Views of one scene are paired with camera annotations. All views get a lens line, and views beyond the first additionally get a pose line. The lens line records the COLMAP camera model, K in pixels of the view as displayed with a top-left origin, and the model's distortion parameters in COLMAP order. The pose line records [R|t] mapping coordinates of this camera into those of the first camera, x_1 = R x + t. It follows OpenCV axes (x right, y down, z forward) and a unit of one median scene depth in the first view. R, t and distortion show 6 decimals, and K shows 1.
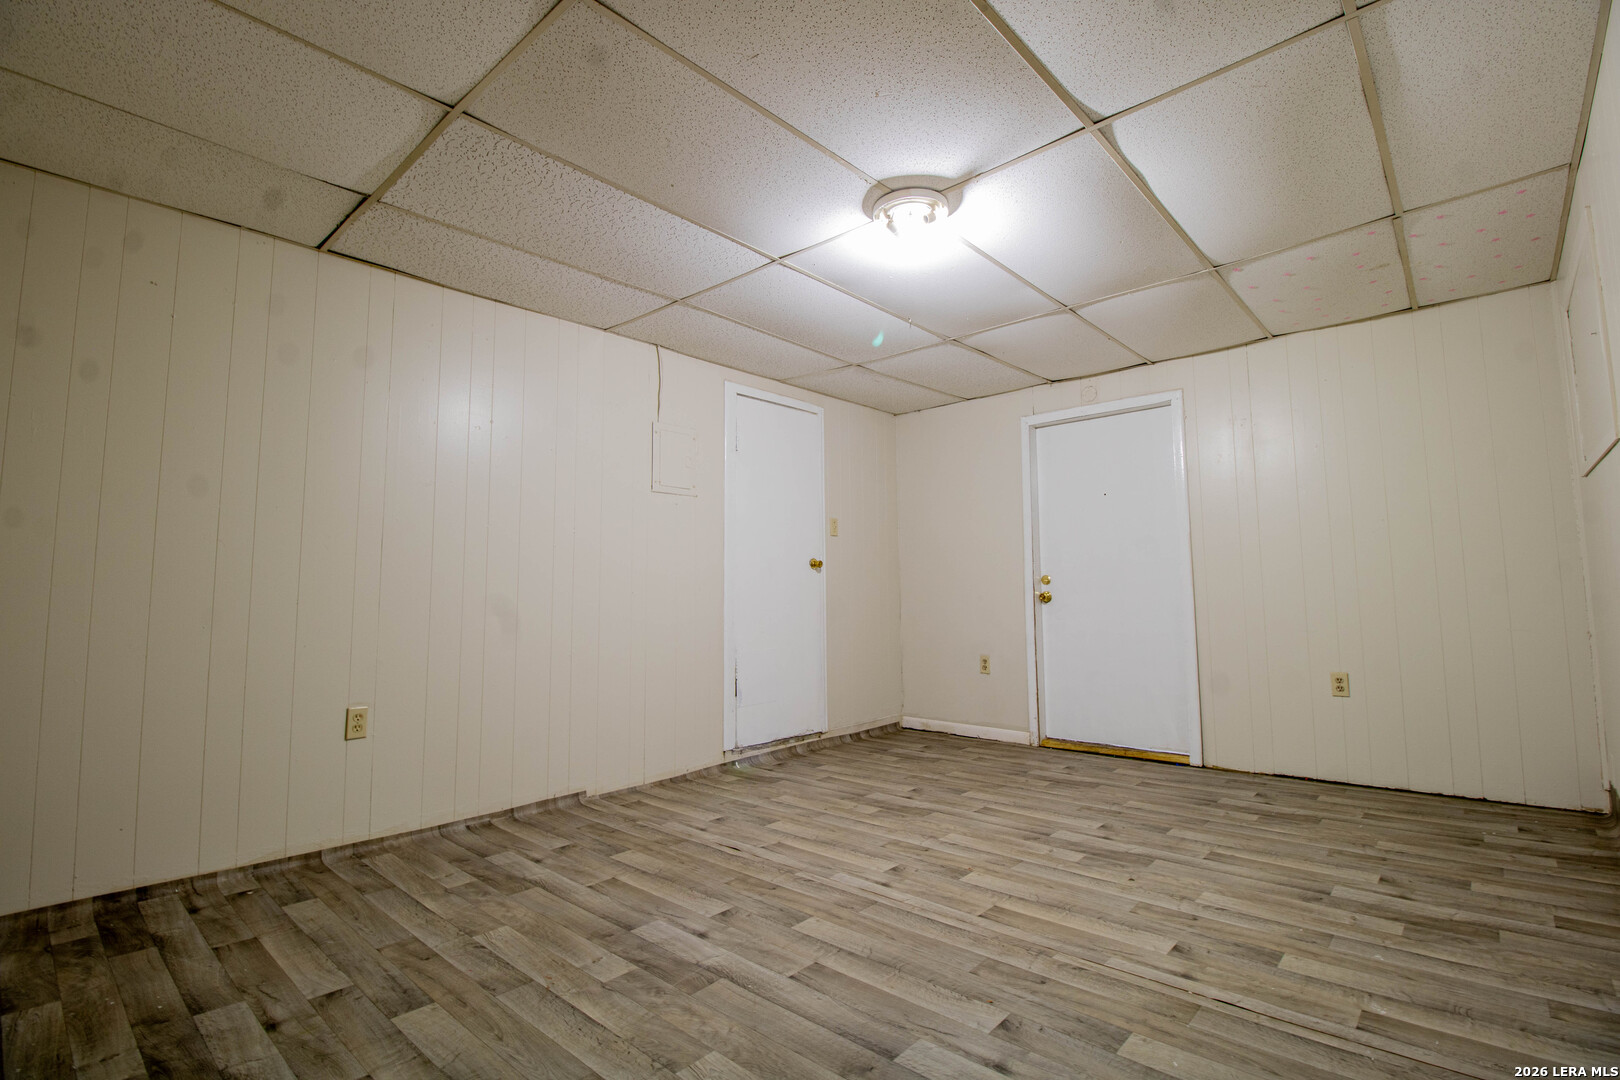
lens RADIAL K [[752.5, 0, 810.5], [0, 752.5, 537.0], [0, 0, 1]] dist [-0.005002, -0.009837]
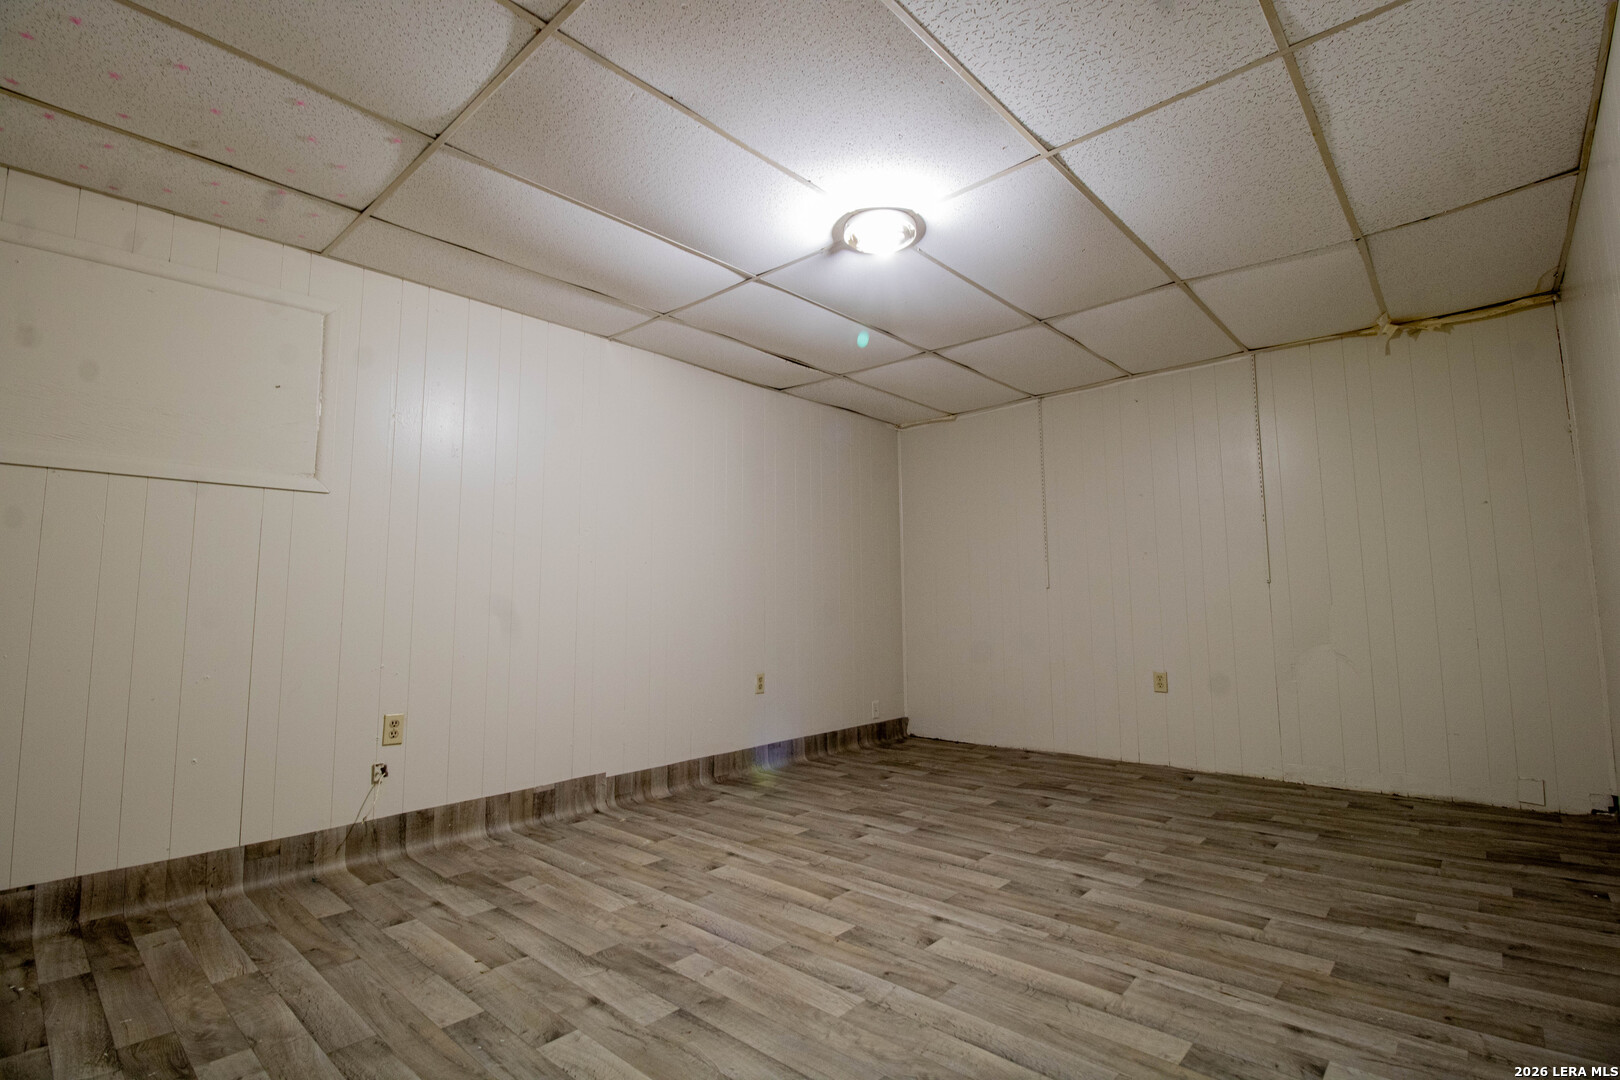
lens RADIAL K [[752.5, 0, 809.7], [0, 752.5, 537.6], [0, 0, 1]] dist [-0.005002, -0.009837]
pose [[-0.999718, 0.023748, 0.000039, 0.256350], [0.023407, 0.985627, -0.167309, 0.162048], [-0.004012, -0.167261, -0.985905, 2.075040]]
